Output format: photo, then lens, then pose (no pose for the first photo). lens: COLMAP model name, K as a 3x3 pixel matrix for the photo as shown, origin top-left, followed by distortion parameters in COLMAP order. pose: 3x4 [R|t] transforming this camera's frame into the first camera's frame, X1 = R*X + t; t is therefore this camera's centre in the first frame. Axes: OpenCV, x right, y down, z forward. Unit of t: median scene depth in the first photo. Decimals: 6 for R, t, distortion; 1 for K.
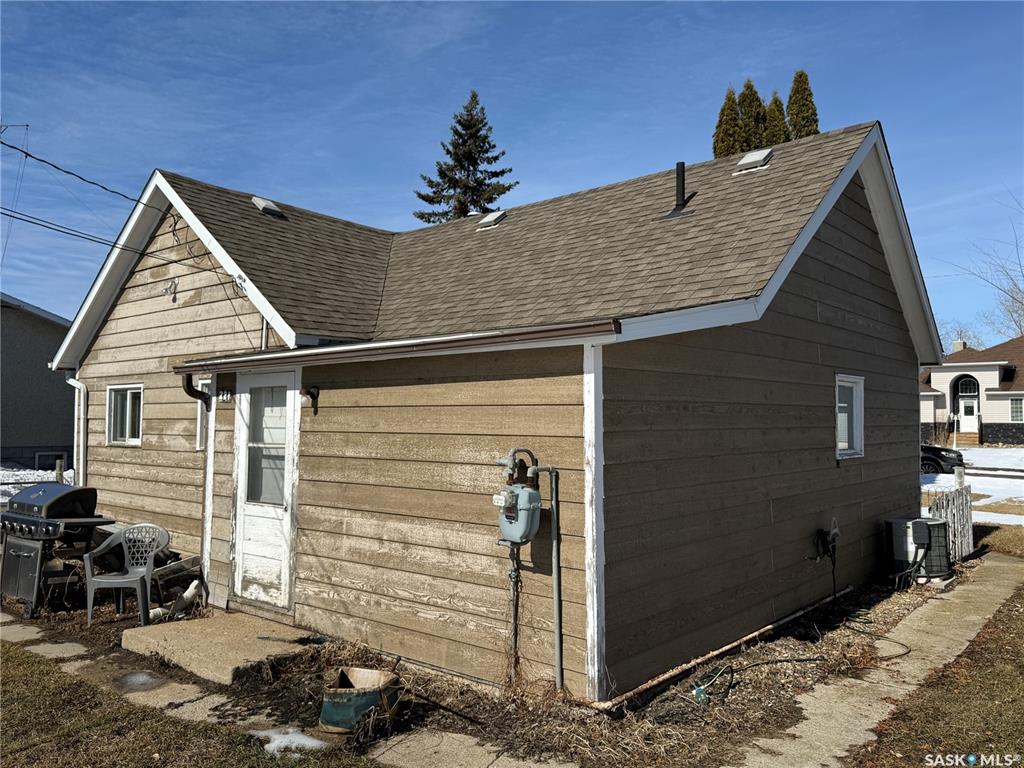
lens RADIAL K [[782.1, 0, 514.4], [0, 782.1, 384.4], [0, 0, 1]] dist [0.102656, 0.000950]
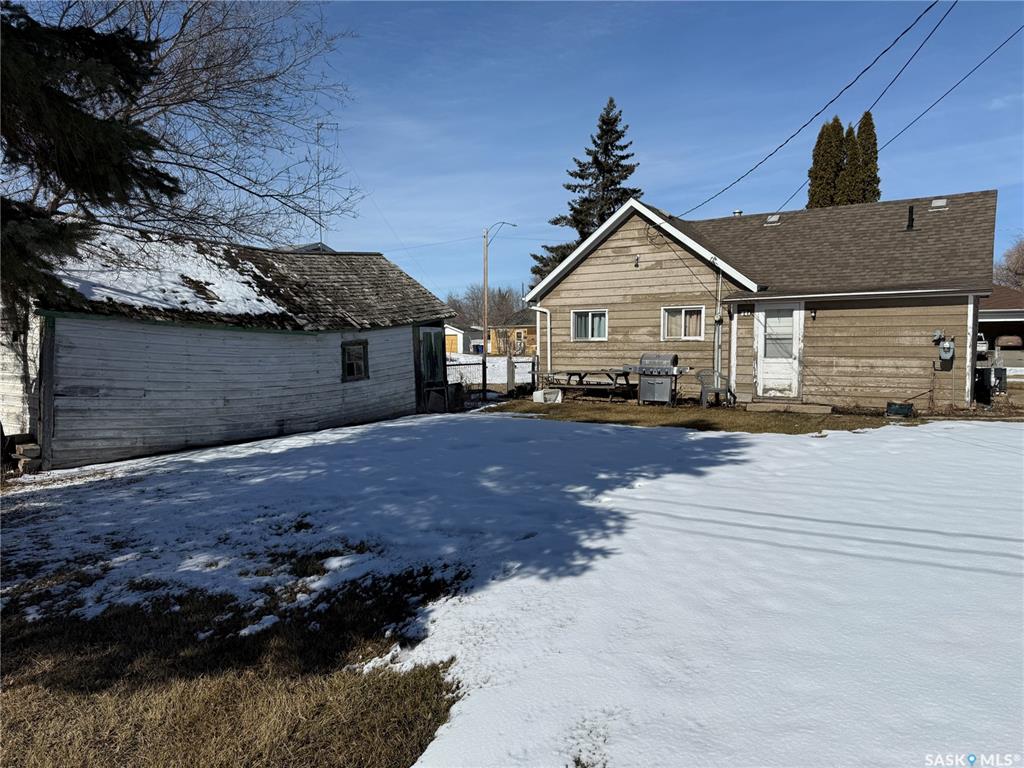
lens RADIAL K [[719.1, 0, 509.2], [0, 719.1, 387.6], [0, 0, 1]] dist [-0.002282, -0.008716]
pose [[0.995649, -0.014990, 0.091971, -1.356420], [0.004829, 0.993950, 0.109730, -0.004346], [-0.093060, -0.108808, 0.989697, -1.132213]]
